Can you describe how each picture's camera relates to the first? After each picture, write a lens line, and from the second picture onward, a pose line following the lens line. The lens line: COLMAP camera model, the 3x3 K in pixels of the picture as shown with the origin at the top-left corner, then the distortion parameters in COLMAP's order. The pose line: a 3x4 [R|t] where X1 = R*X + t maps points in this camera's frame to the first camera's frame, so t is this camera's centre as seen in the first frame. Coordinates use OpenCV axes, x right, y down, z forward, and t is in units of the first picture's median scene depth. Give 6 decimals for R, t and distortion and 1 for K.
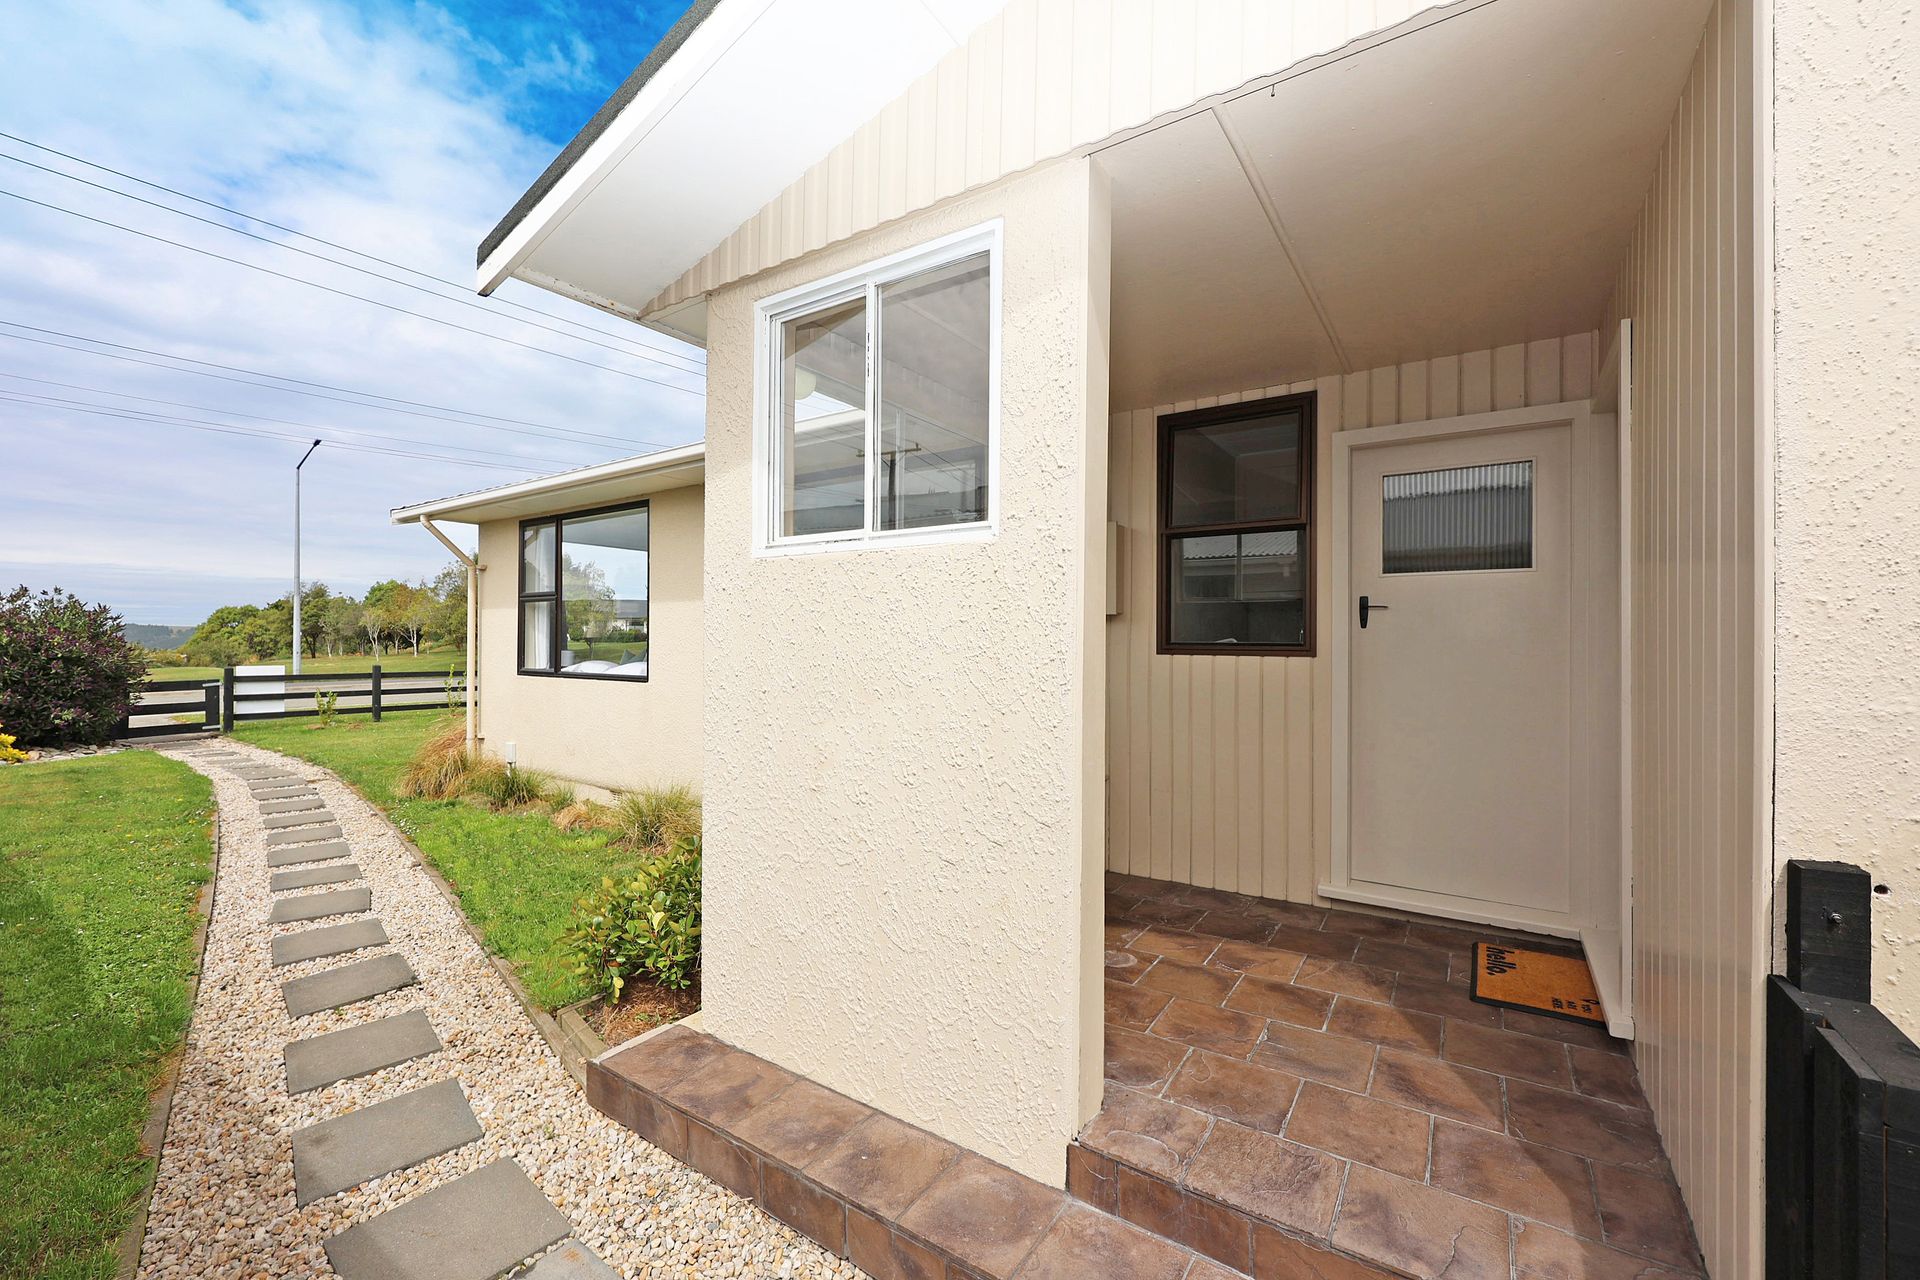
lens RADIAL K [[783.5, 0, 953.8], [0, 783.5, 640.2], [0, 0, 1]] dist [-0.011685, 0.000168]
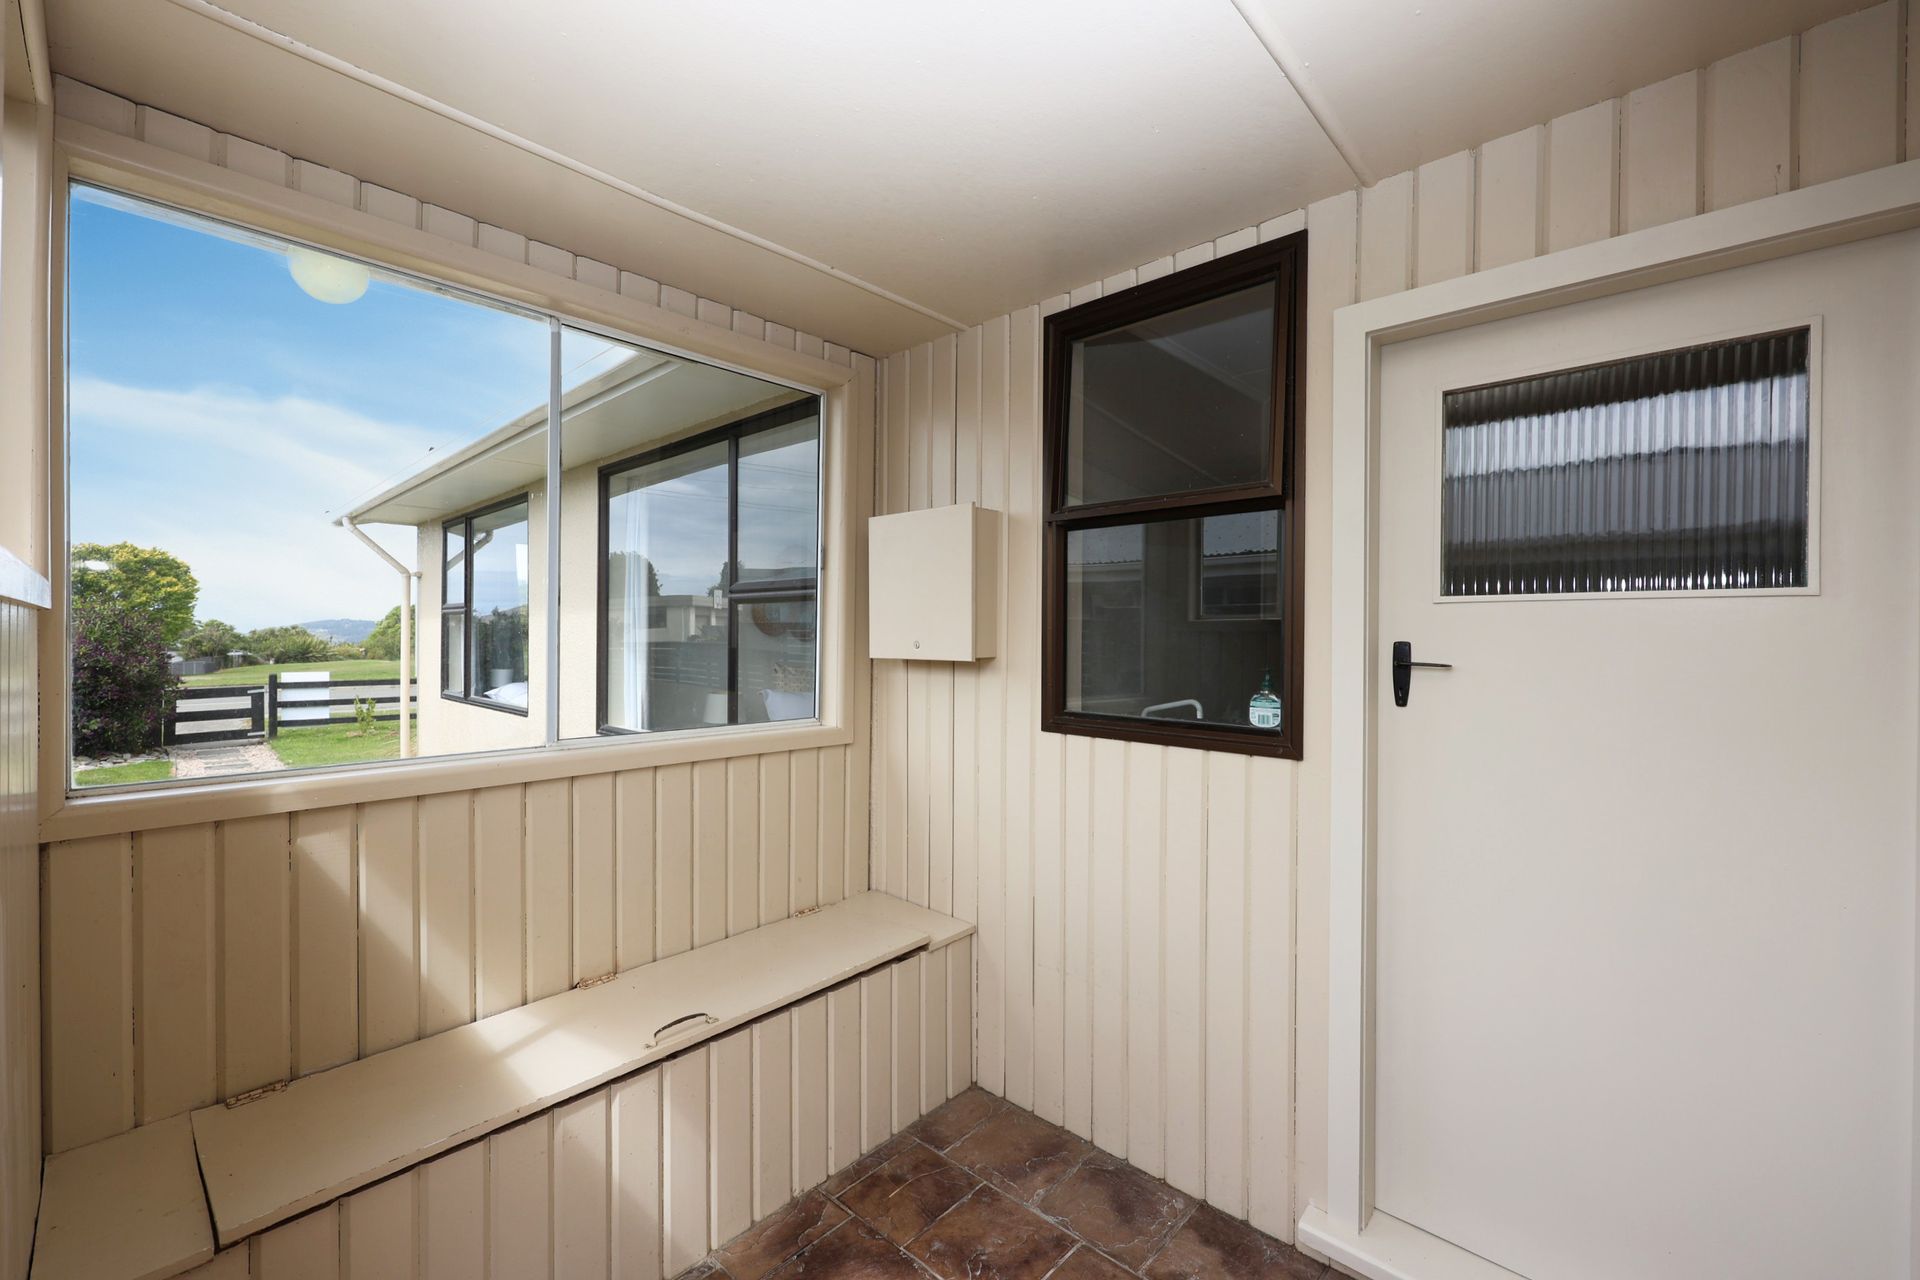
lens RADIAL K [[783.5, 0, 966.5], [0, 783.5, 640.6], [0, 0, 1]] dist [-0.011685, 0.000168]
pose [[0.989606, 0.000133, -0.143804, 0.111311], [0.001579, 0.999929, 0.011791, -0.021435], [0.143795, -0.011896, 0.989536, 0.163684]]
